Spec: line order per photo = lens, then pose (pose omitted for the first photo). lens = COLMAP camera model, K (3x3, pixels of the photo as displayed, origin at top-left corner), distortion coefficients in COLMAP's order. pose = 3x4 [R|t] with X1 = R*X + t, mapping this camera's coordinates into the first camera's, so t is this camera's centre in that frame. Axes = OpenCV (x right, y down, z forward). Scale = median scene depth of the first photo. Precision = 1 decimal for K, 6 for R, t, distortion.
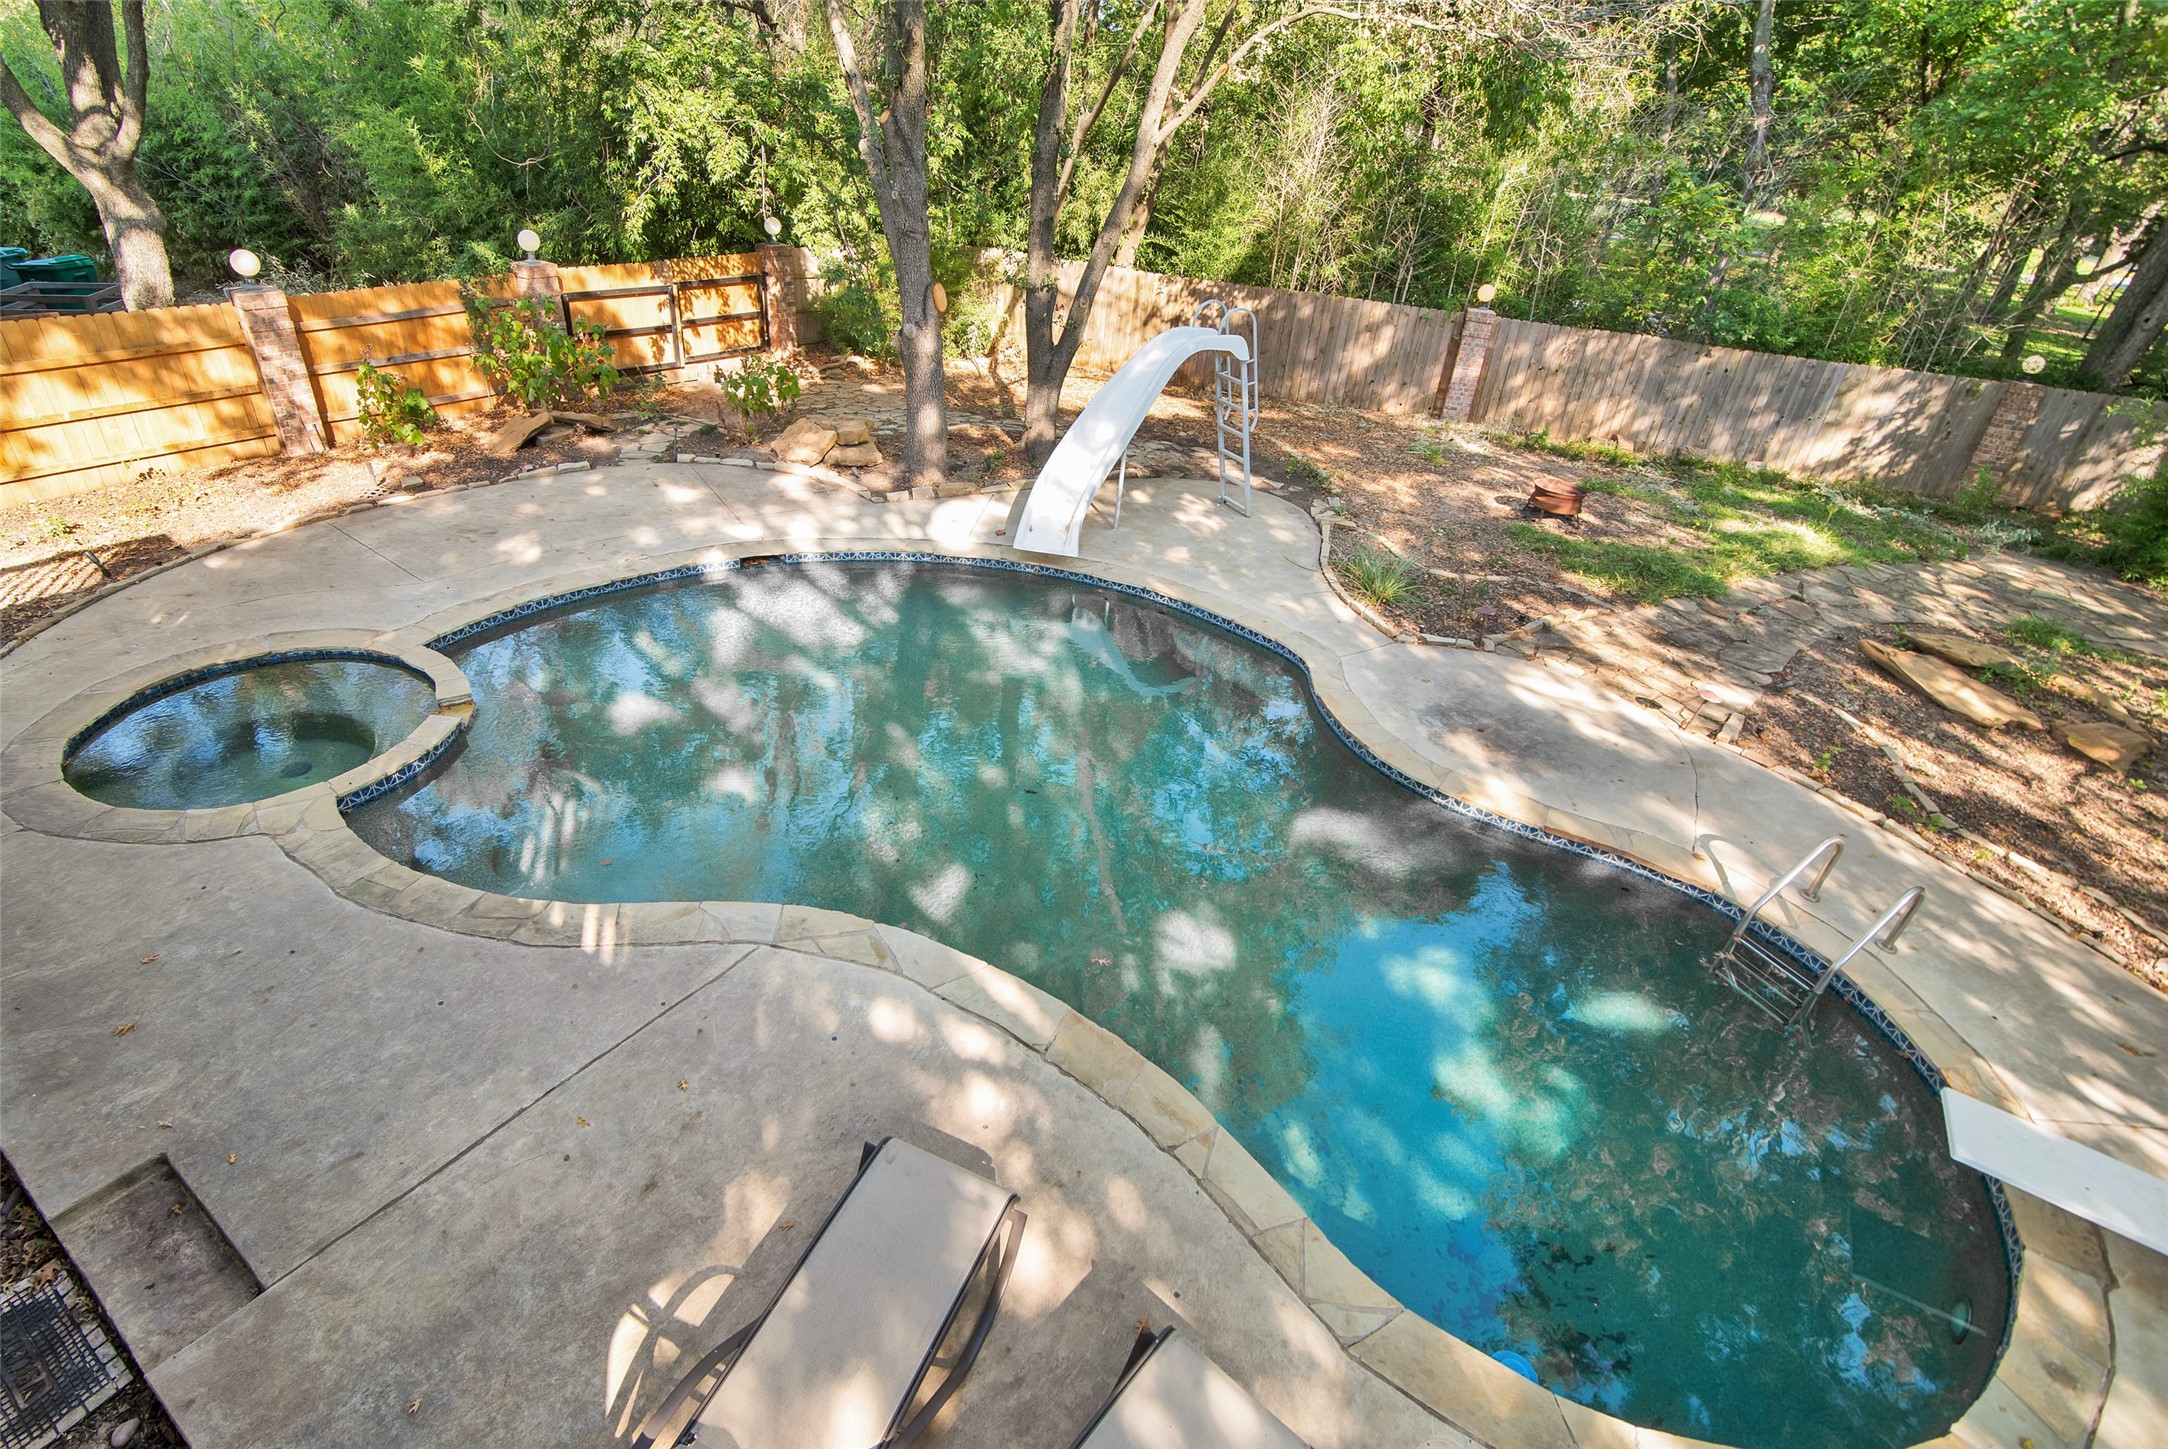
lens RADIAL K [[1014.0, 0, 1084.0], [0, 1014.0, 724.5], [0, 0, 1]] dist [-0.009524, 0.000256]
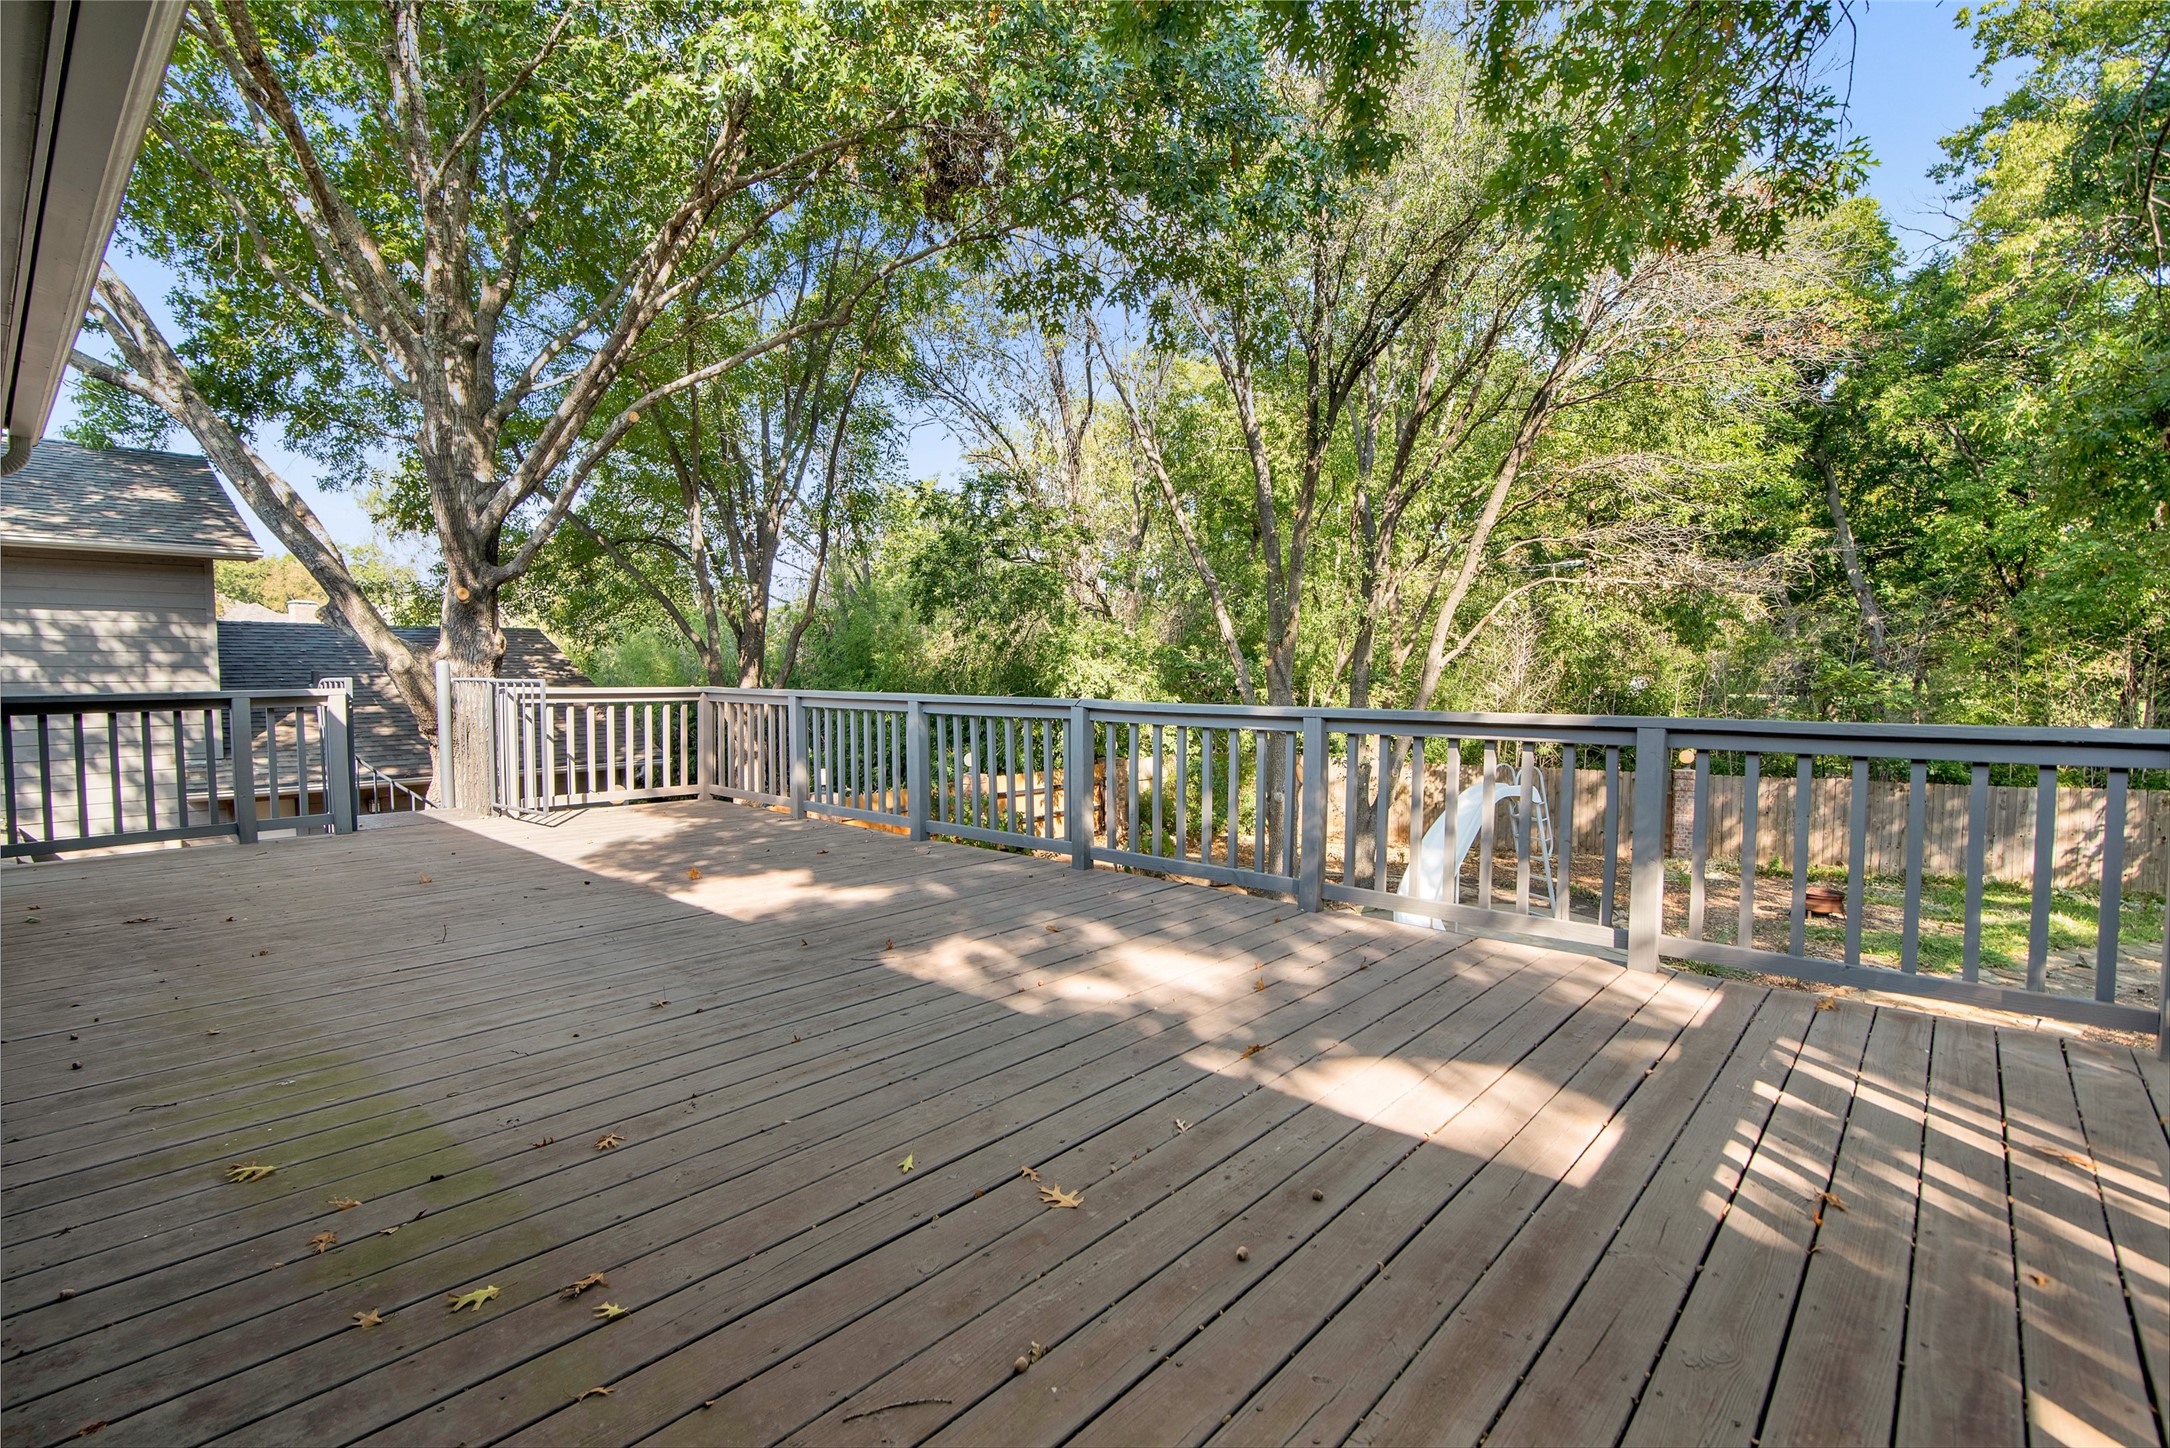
lens RADIAL K [[1015.0, 0, 1085.0], [0, 1015.0, 724.0], [0, 0, 1]] dist [-0.009524, 0.000256]
pose [[0.990278, -0.068205, -0.121233, -0.175817], [0.003238, 0.882608, -0.470098, 0.116112], [0.139064, 0.465135, 0.874249, -0.195941]]
